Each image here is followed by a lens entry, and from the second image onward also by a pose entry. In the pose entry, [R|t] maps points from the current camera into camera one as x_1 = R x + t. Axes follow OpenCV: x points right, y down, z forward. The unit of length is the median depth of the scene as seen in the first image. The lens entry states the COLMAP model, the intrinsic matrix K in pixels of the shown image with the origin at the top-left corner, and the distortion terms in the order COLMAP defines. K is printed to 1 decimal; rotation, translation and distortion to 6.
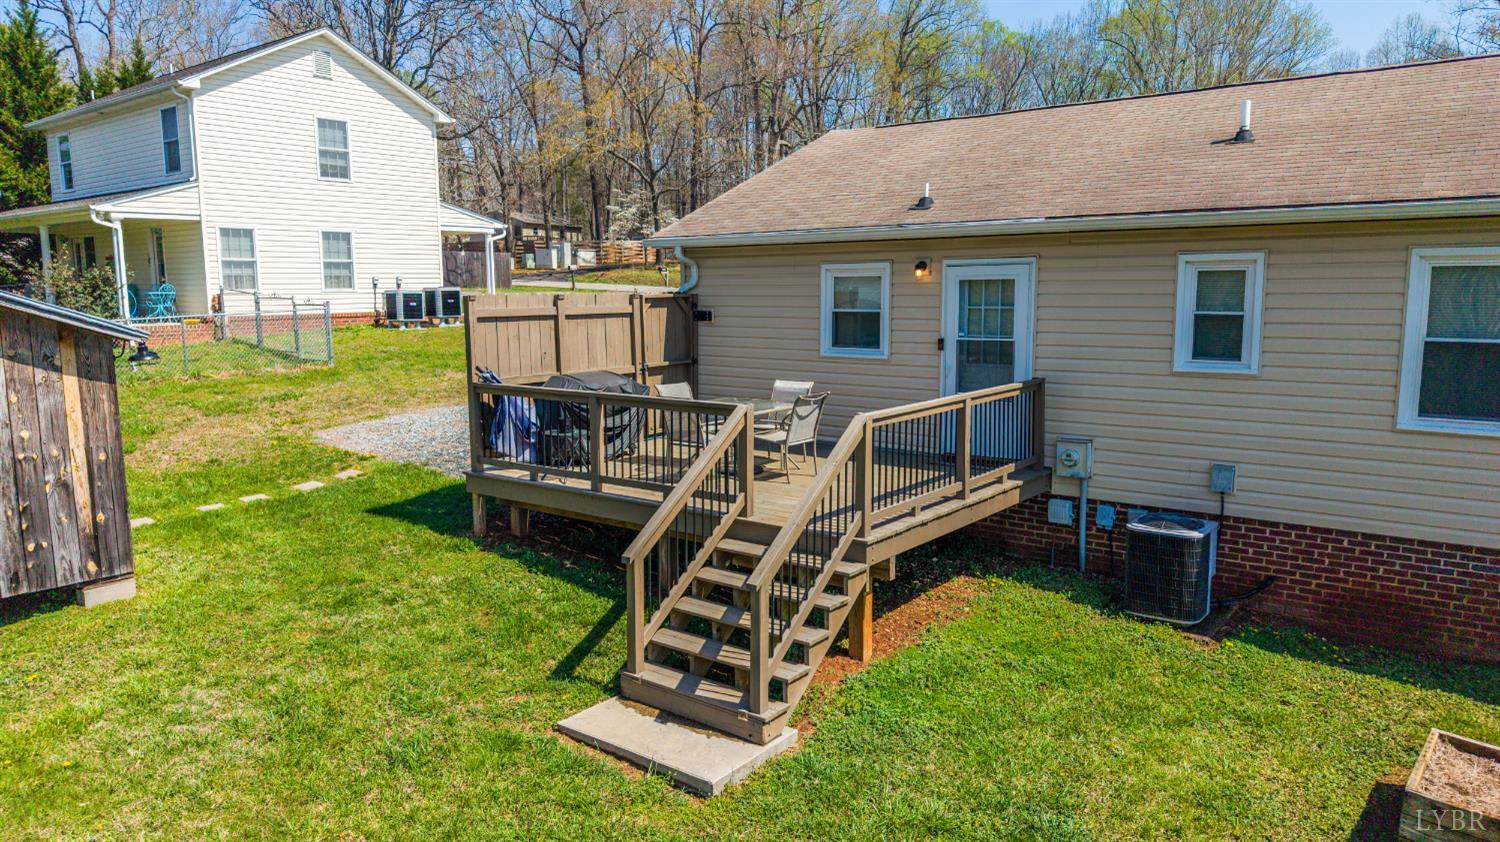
lens RADIAL K [[1011.2, 0, 750.0], [0, 1011.2, 421.0], [0, 0, 1]] dist [0.069755, -0.107204]
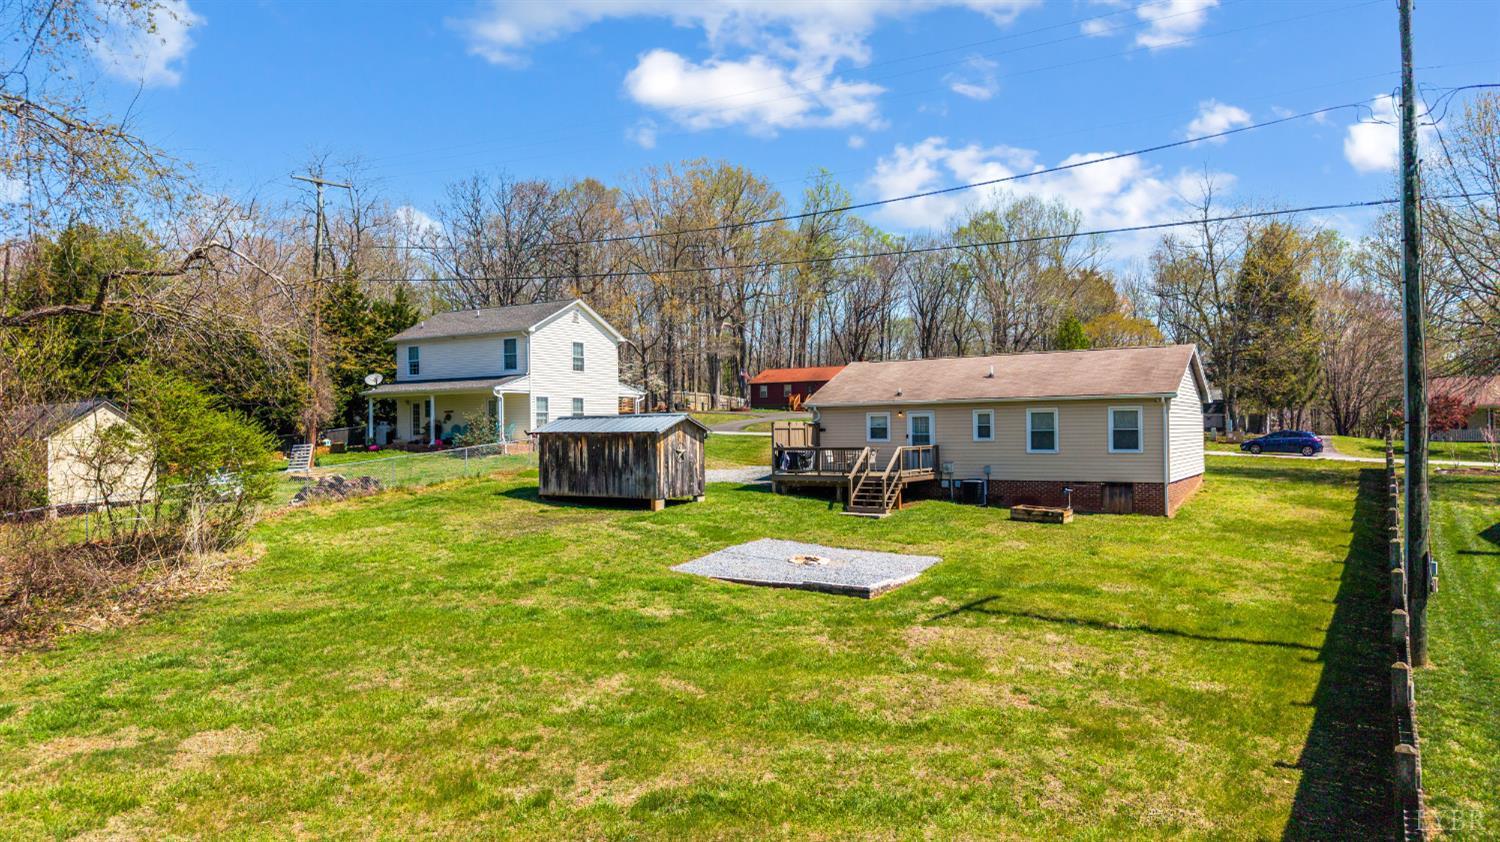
lens RADIAL K [[1011.2, 0, 750.0], [0, 1011.2, 421.0], [0, 0, 1]] dist [0.069755, -0.107204]
pose [[0.993306, -0.004547, 0.115424, -0.726875], [0.021311, 0.989287, -0.144418, 0.352616], [-0.113530, 0.145911, 0.982762, -2.266956]]
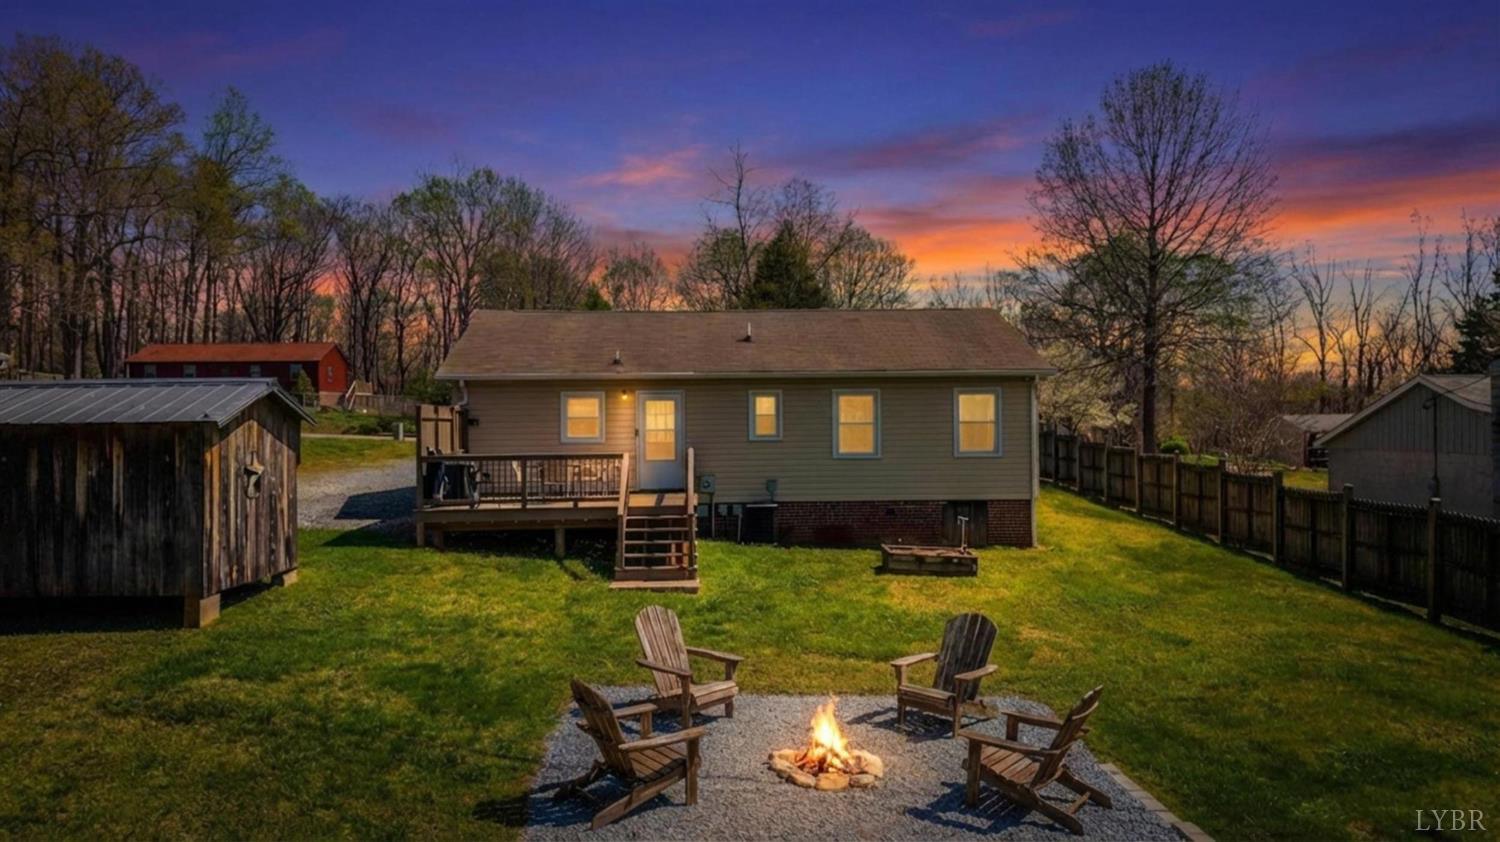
lens RADIAL K [[1011.2, 0, 750.0], [0, 1011.2, 421.0], [0, 0, 1]] dist [0.069755, -0.107204]
pose [[0.767103, -0.003712, 0.641513, -0.923418], [0.094263, 0.989782, -0.106989, 0.135758], [-0.634561, 0.142543, 0.759614, -0.638587]]
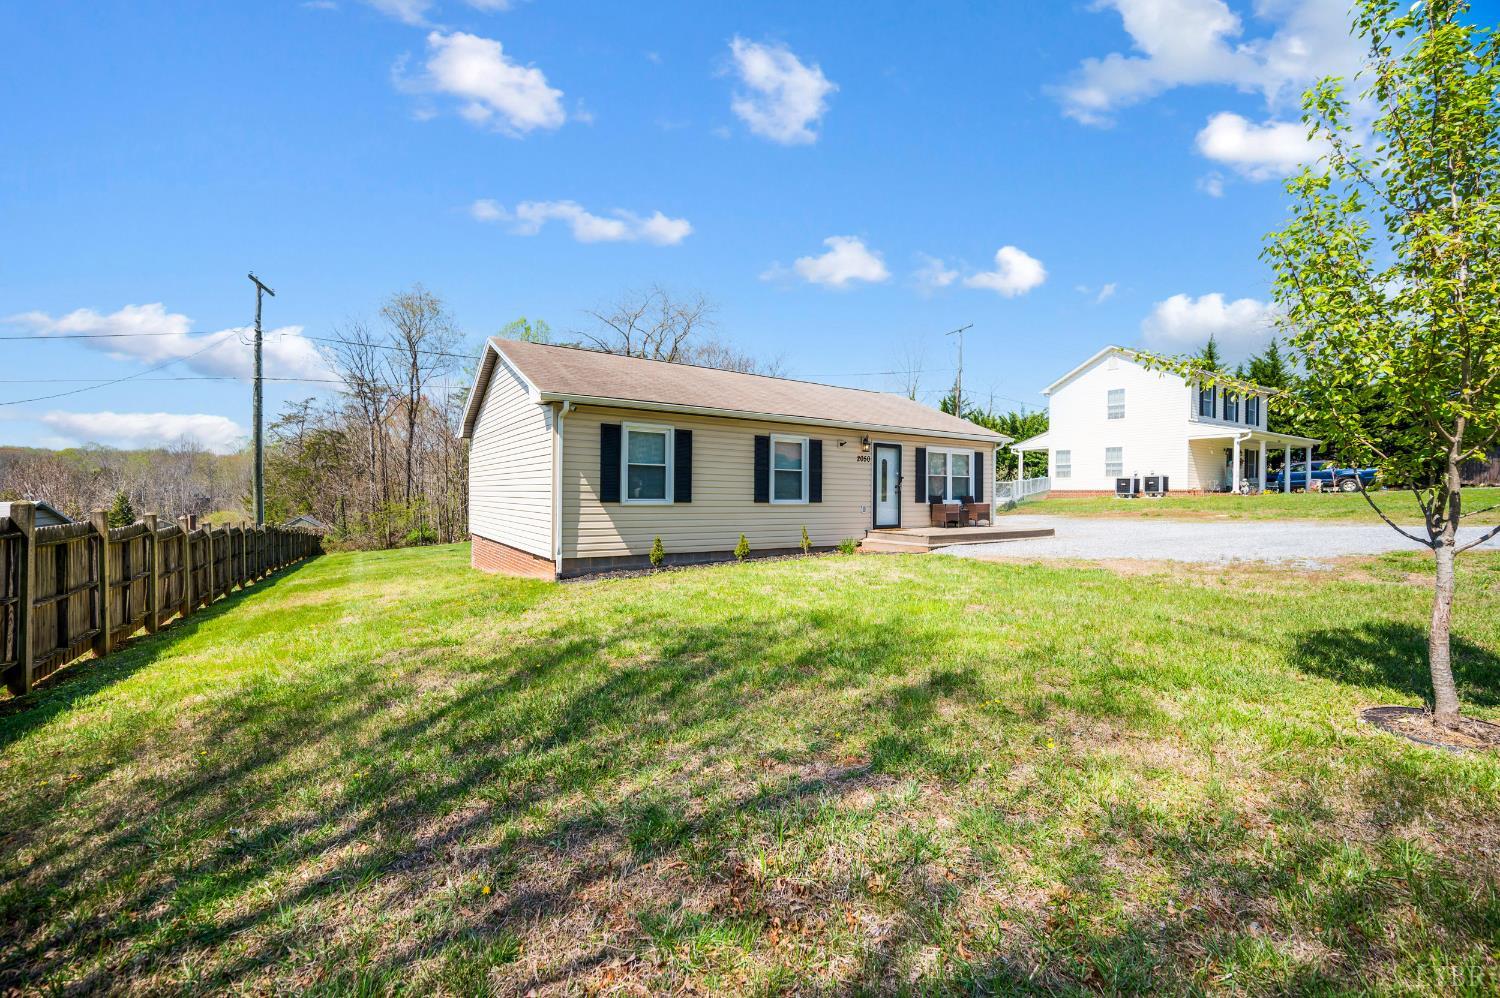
lens RADIAL K [[588.3, 0, 750.0], [0, 588.3, 499.0], [0, 0, 1]] dist [-0.000556, -0.000036]
pose [[-0.293880, 0.003974, -0.955834, 1.992196], [-0.144069, 0.988383, 0.048404, -0.112225], [0.944923, 0.151931, -0.289893, 1.673812]]
